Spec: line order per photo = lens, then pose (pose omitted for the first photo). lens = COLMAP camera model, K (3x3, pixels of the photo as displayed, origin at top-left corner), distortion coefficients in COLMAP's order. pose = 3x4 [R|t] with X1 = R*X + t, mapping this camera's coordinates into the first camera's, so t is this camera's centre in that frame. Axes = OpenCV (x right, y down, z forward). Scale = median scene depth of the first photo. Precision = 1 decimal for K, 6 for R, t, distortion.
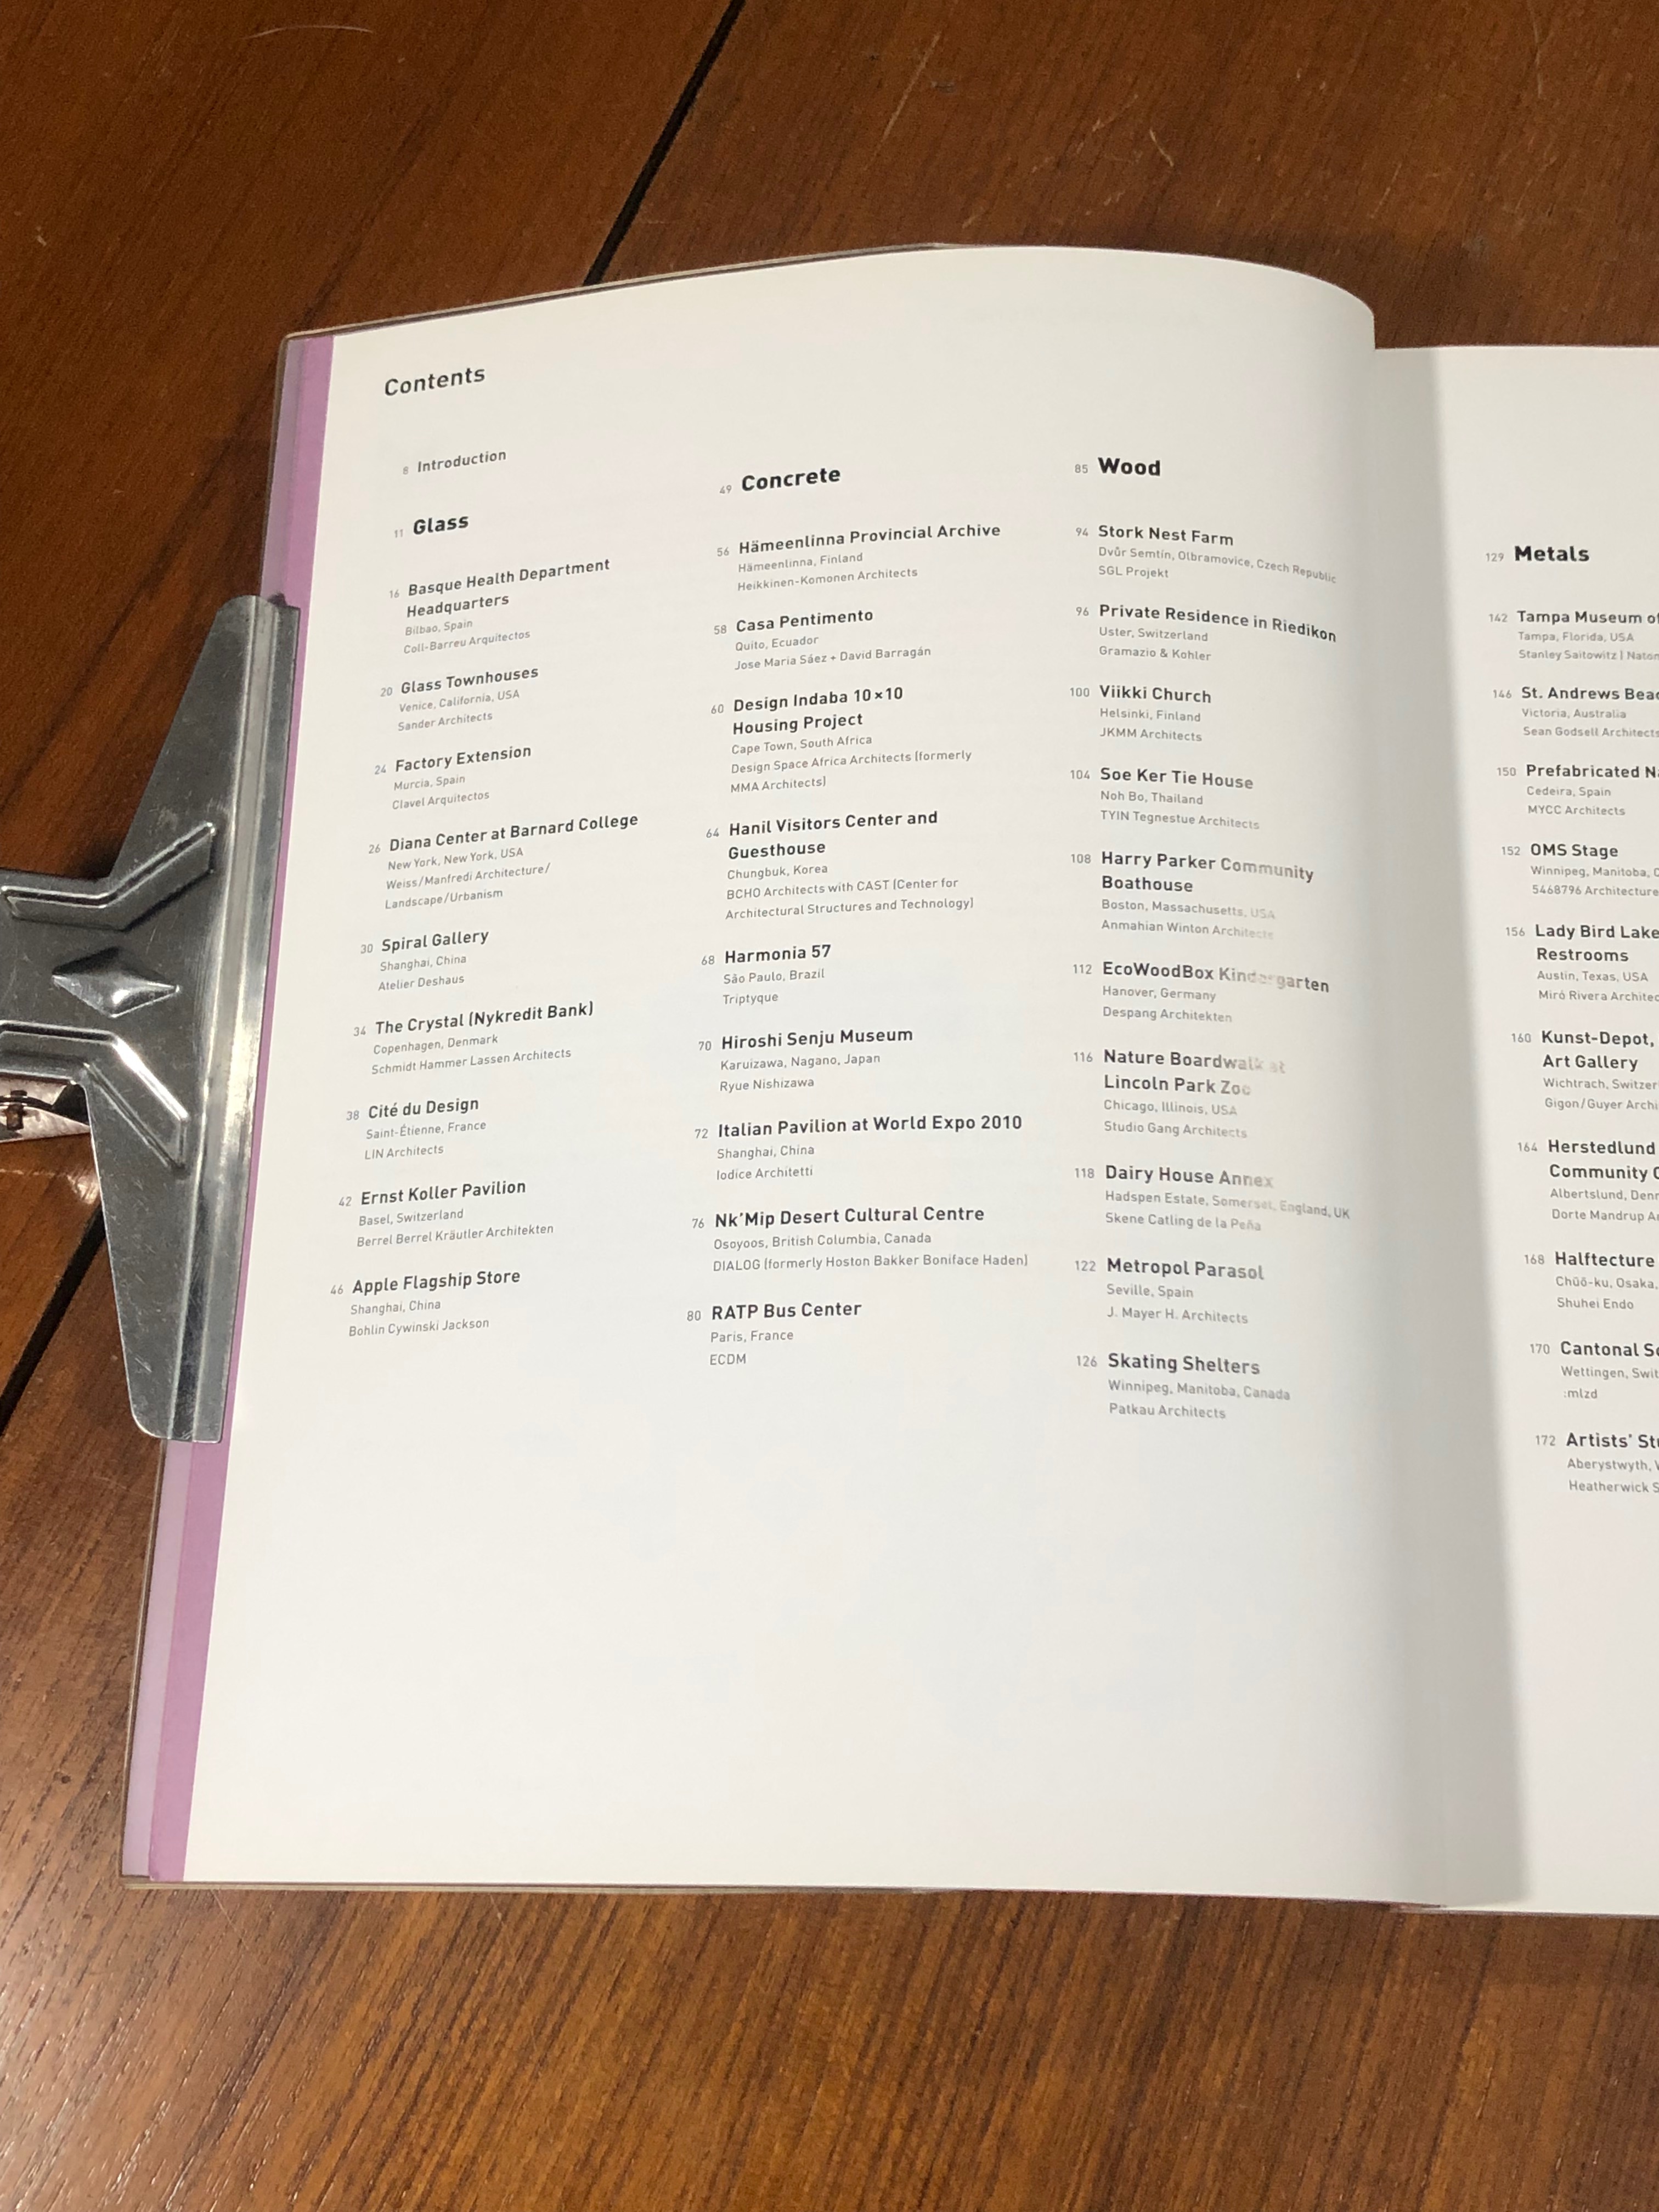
lens RADIAL K [[2826.5, 0, 957.8], [0, 2826.5, 1261.6], [0, 0, 1]] dist [0.098084, -0.338971]
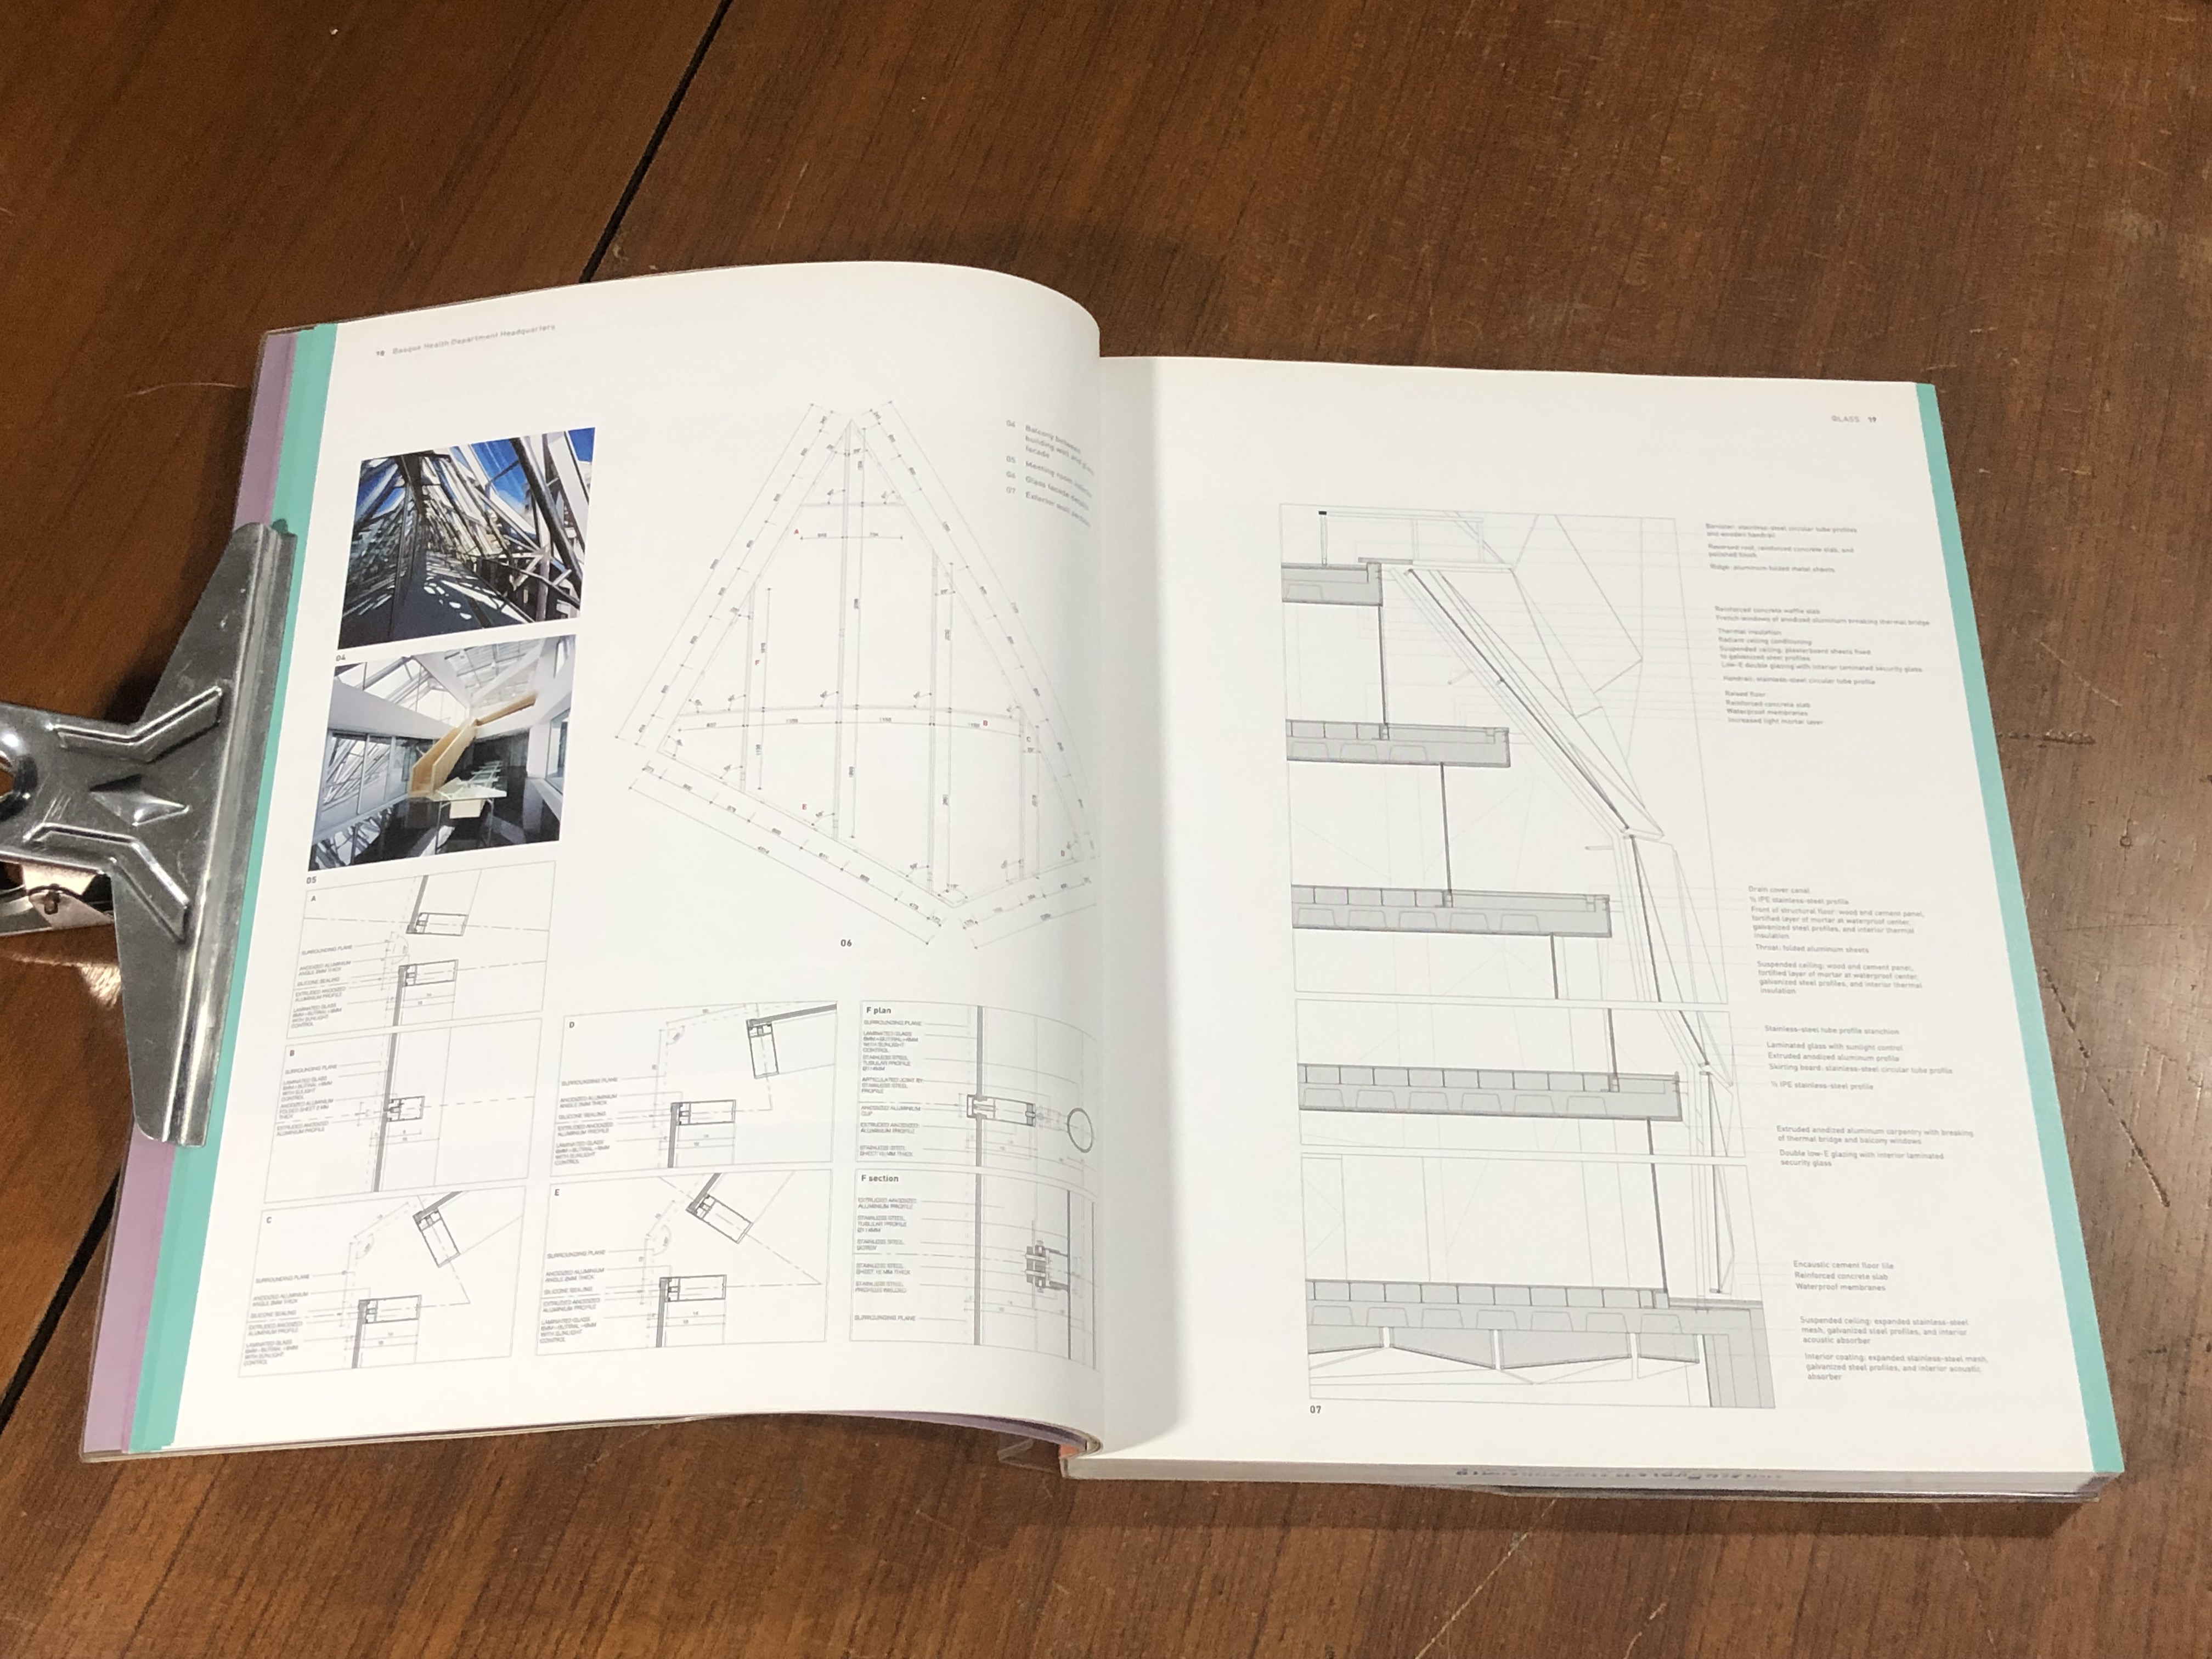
lens RADIAL K [[2826.5, 0, 1106.0], [0, 2826.5, 829.5], [0, 0, 1]] dist [0.098084, -0.338971]
pose [[0.998407, 0.017748, 0.053565, 0.072969], [-0.009949, 0.989744, -0.142503, 0.093178], [-0.055545, 0.141743, 0.988344, -0.296713]]
